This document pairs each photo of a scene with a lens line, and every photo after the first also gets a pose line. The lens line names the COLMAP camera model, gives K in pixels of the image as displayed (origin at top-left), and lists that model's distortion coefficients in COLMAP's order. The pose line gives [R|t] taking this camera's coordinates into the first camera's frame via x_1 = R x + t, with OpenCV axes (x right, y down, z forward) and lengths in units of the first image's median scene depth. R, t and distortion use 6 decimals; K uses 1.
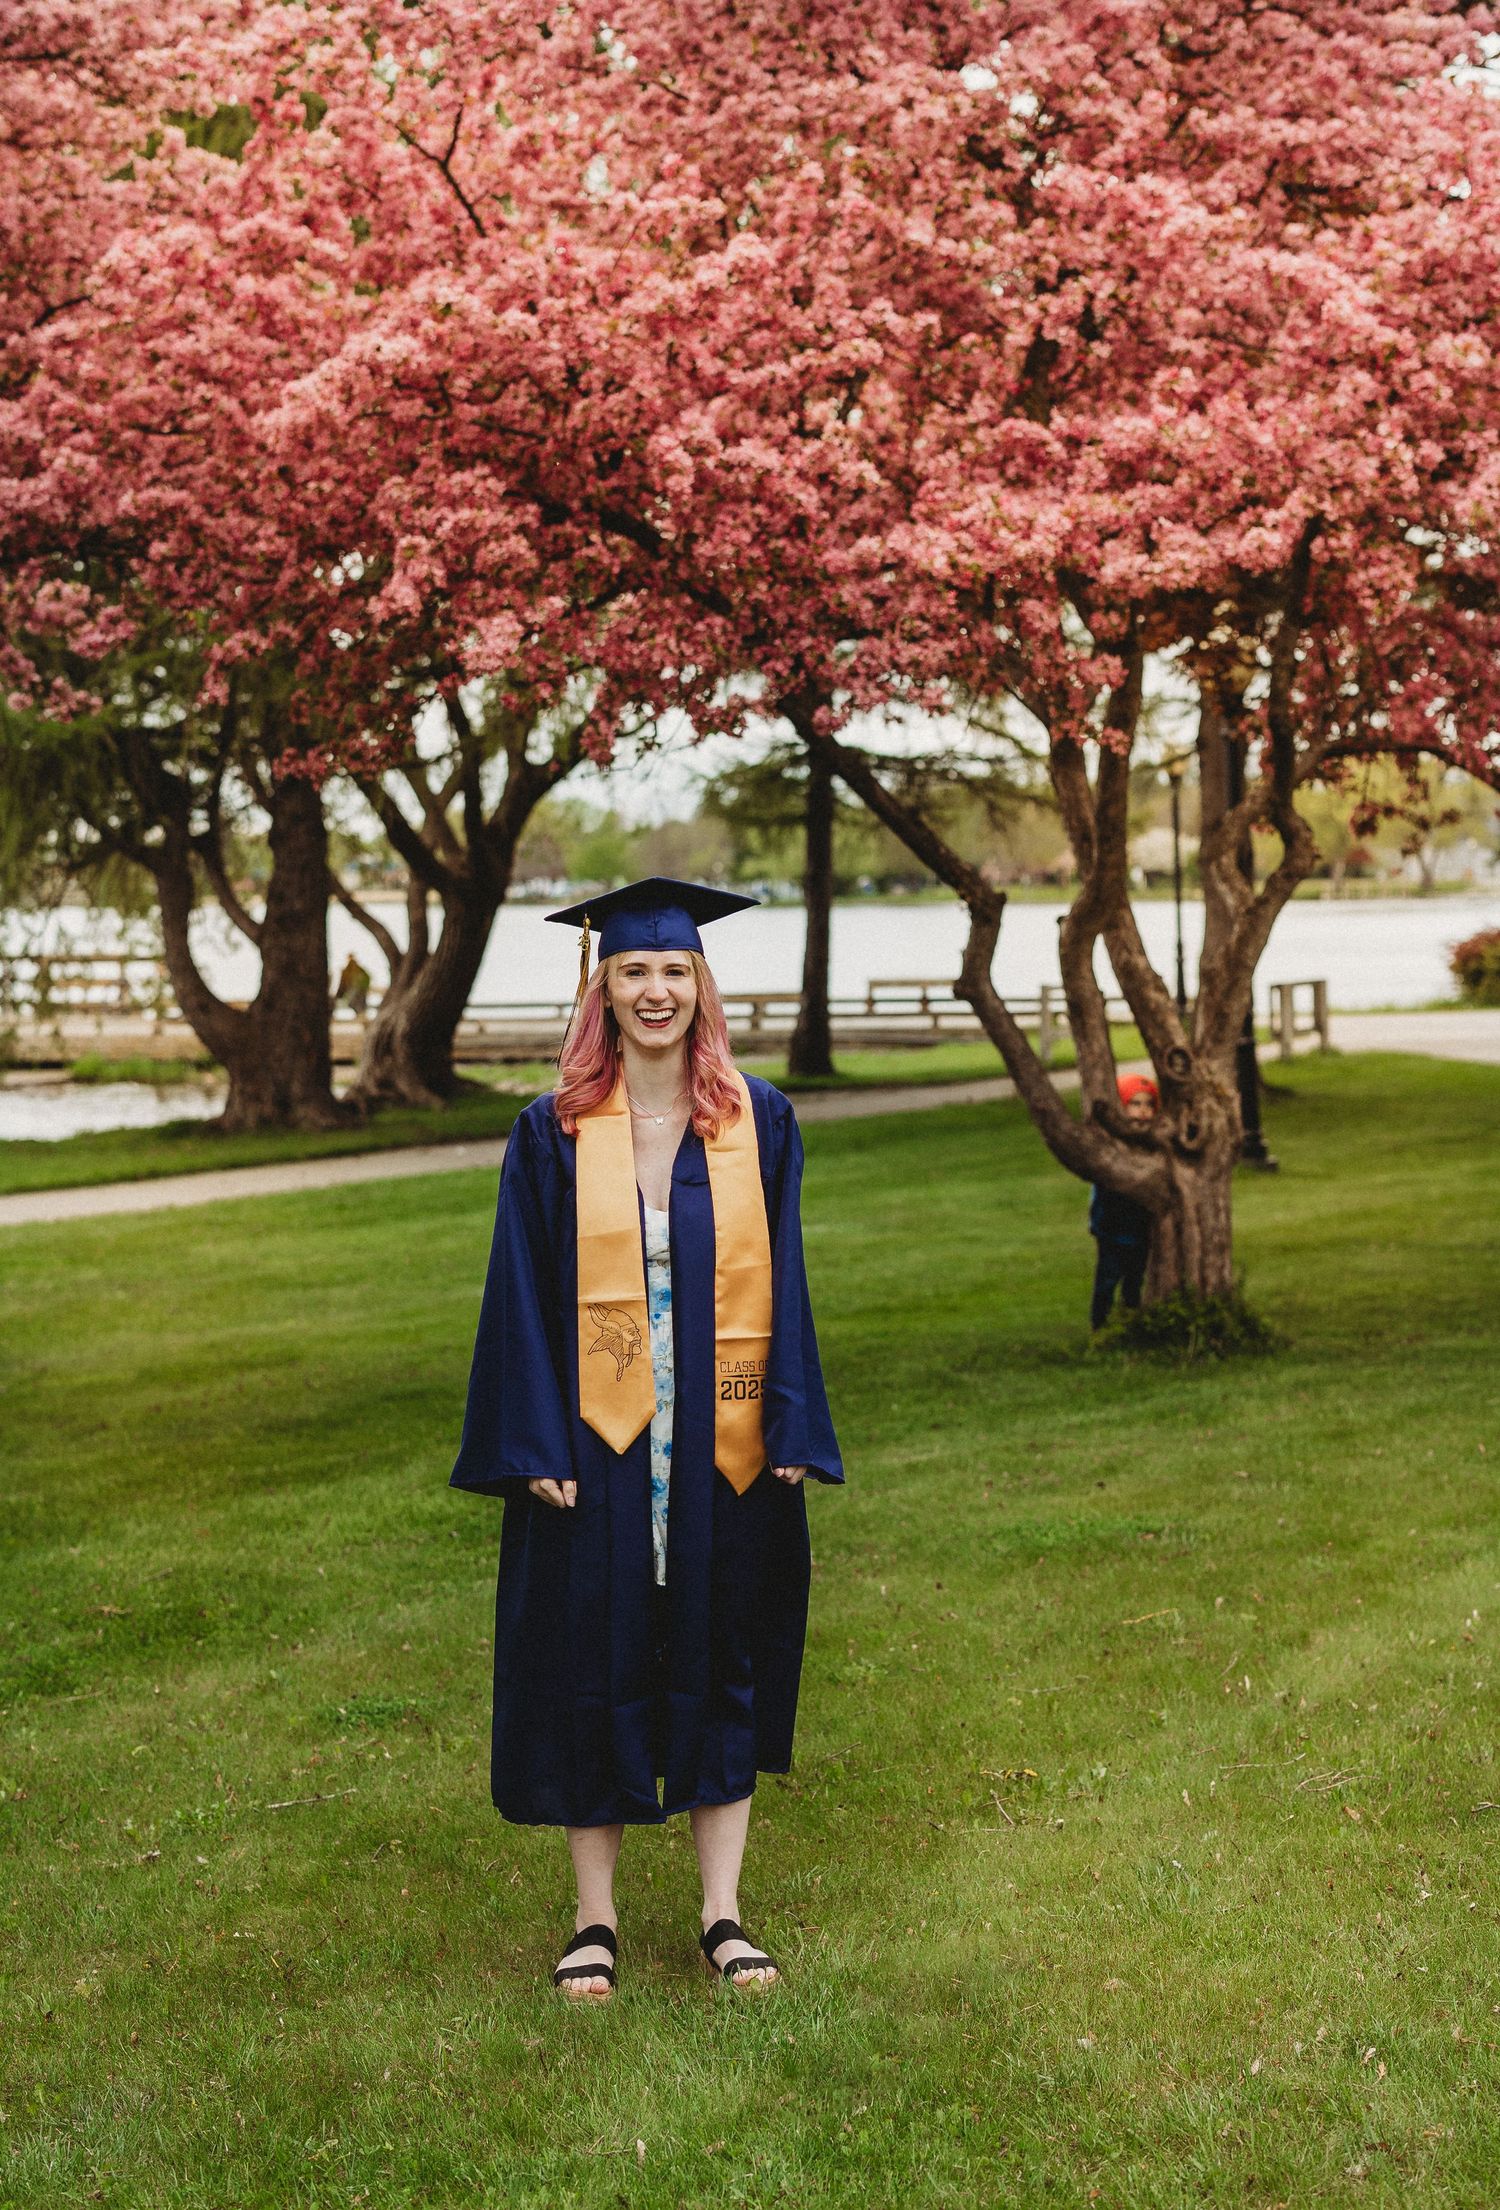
lens RADIAL K [[3946.6, 0, 750.0], [0, 3946.6, 1105.0], [0, 0, 1]] dist [-0.195685, -0.095082]
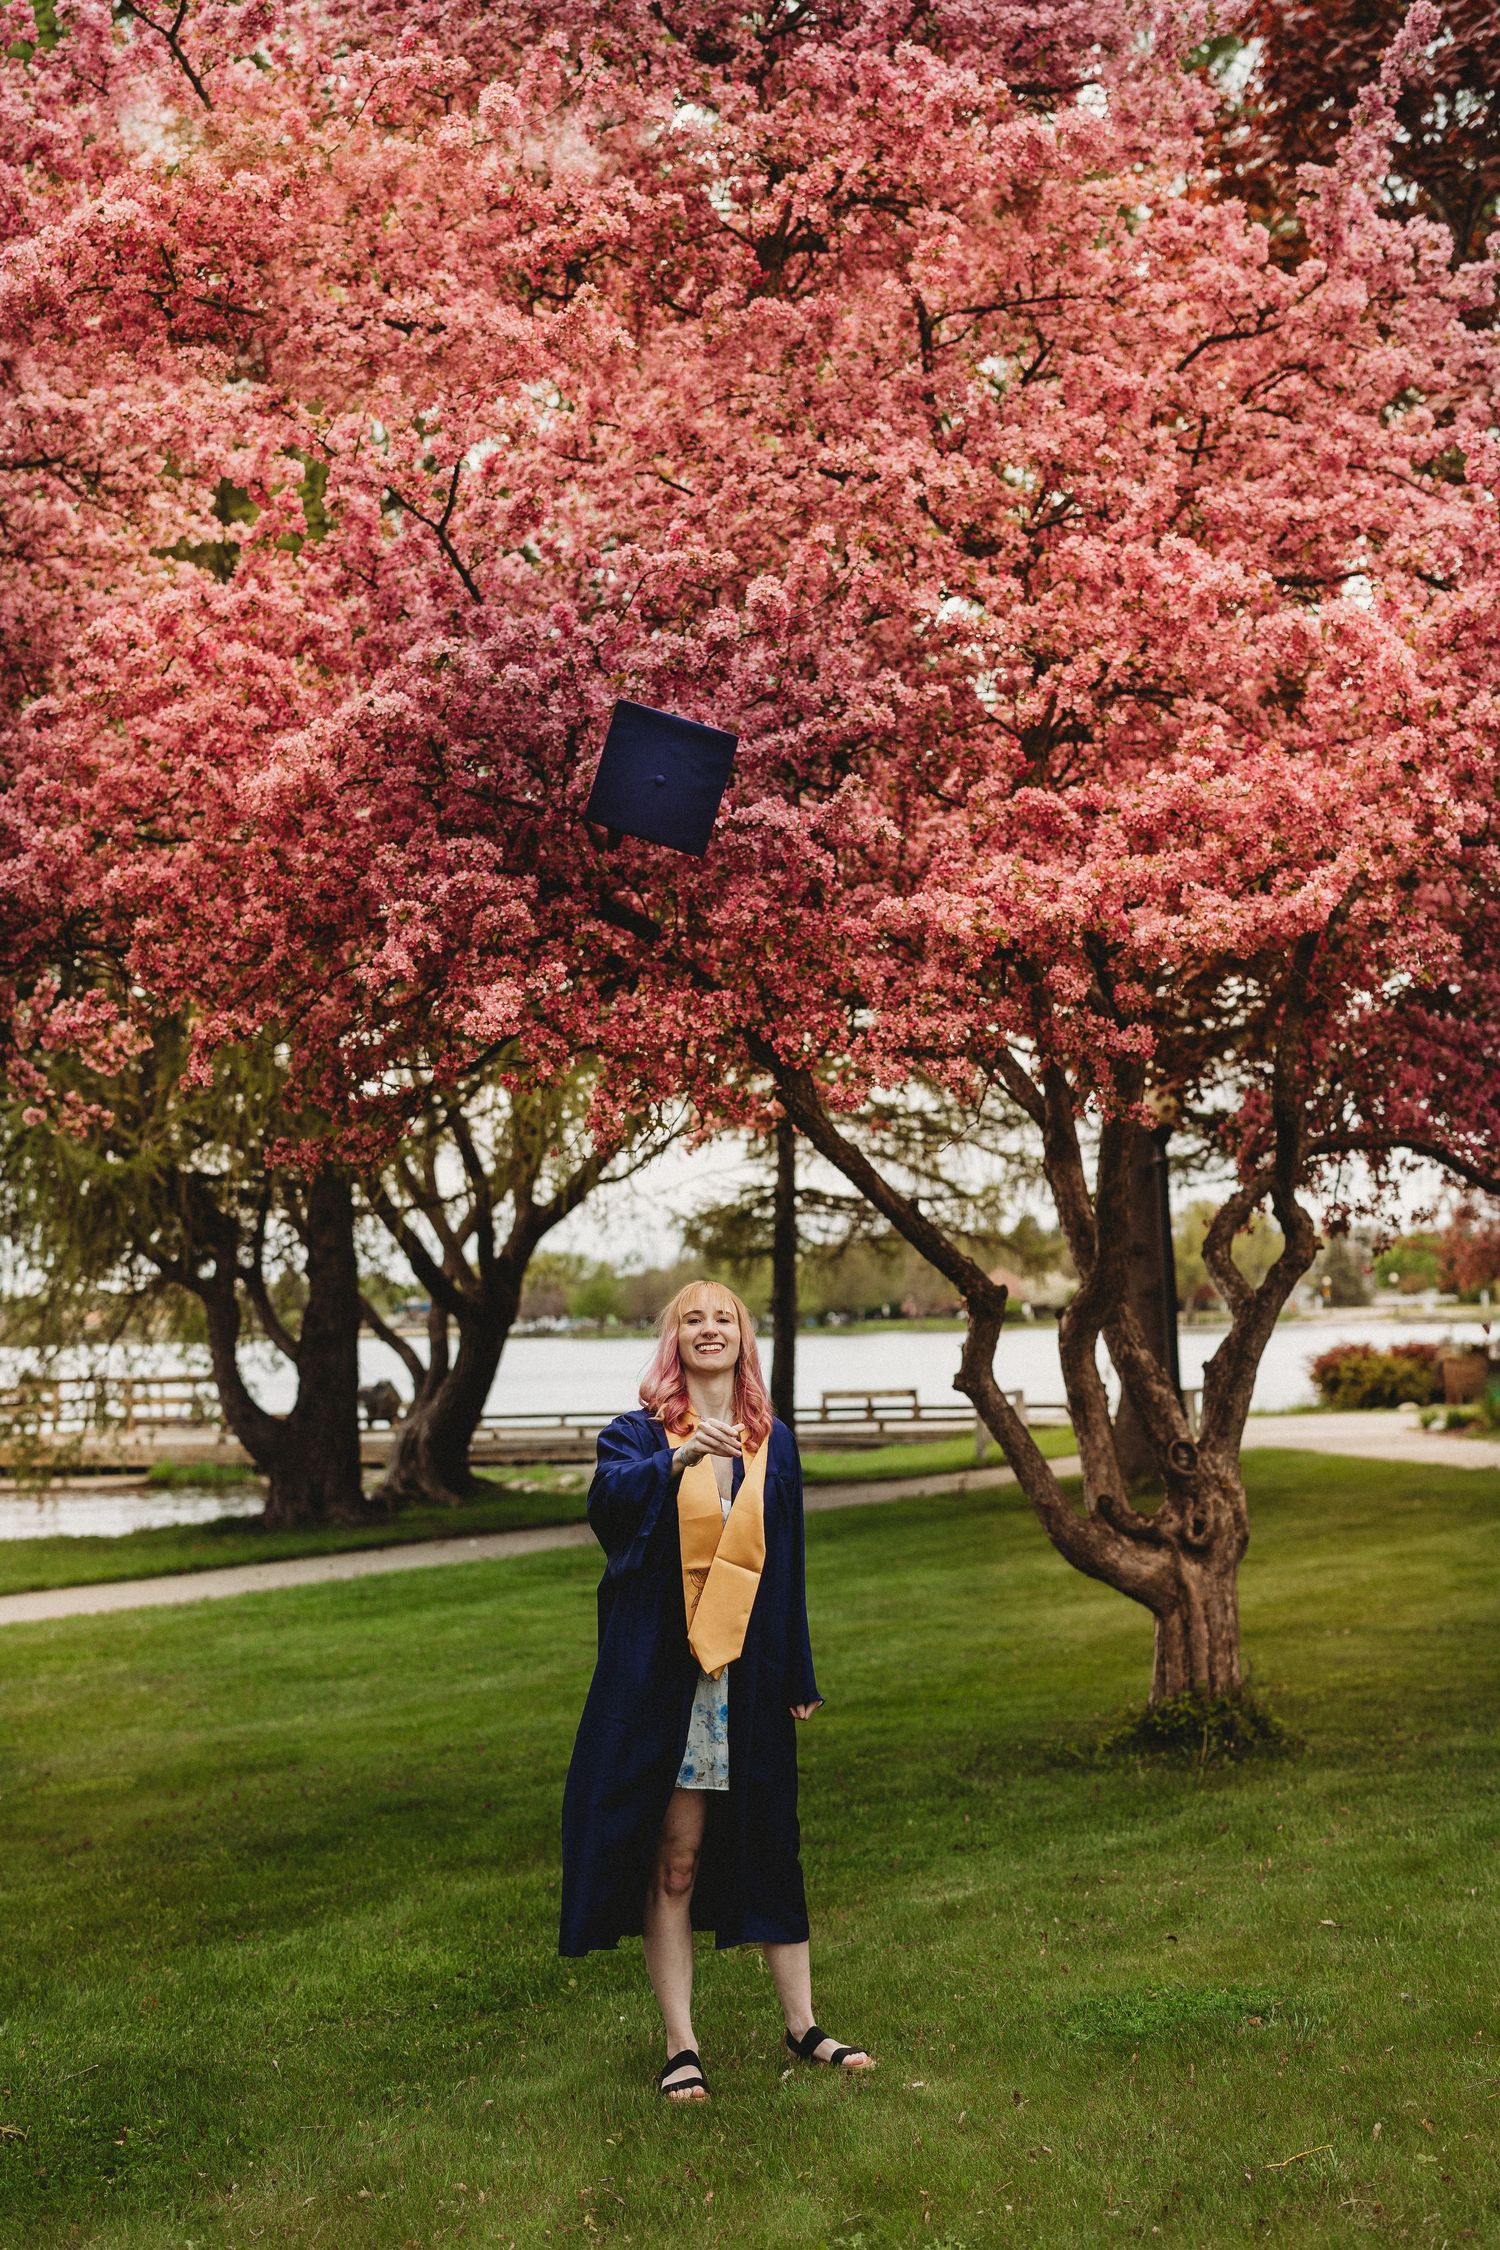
lens RADIAL K [[3143.8, 0, 847.9], [0, 3143.8, 1042.5], [0, 0, 1]] dist [0.014002, 0.086572]
pose [[0.999089, -0.003050, 0.042572, -0.009406], [0.009116, 0.989678, -0.143018, -0.001382], [-0.041696, 0.143276, 0.988804, 0.199940]]
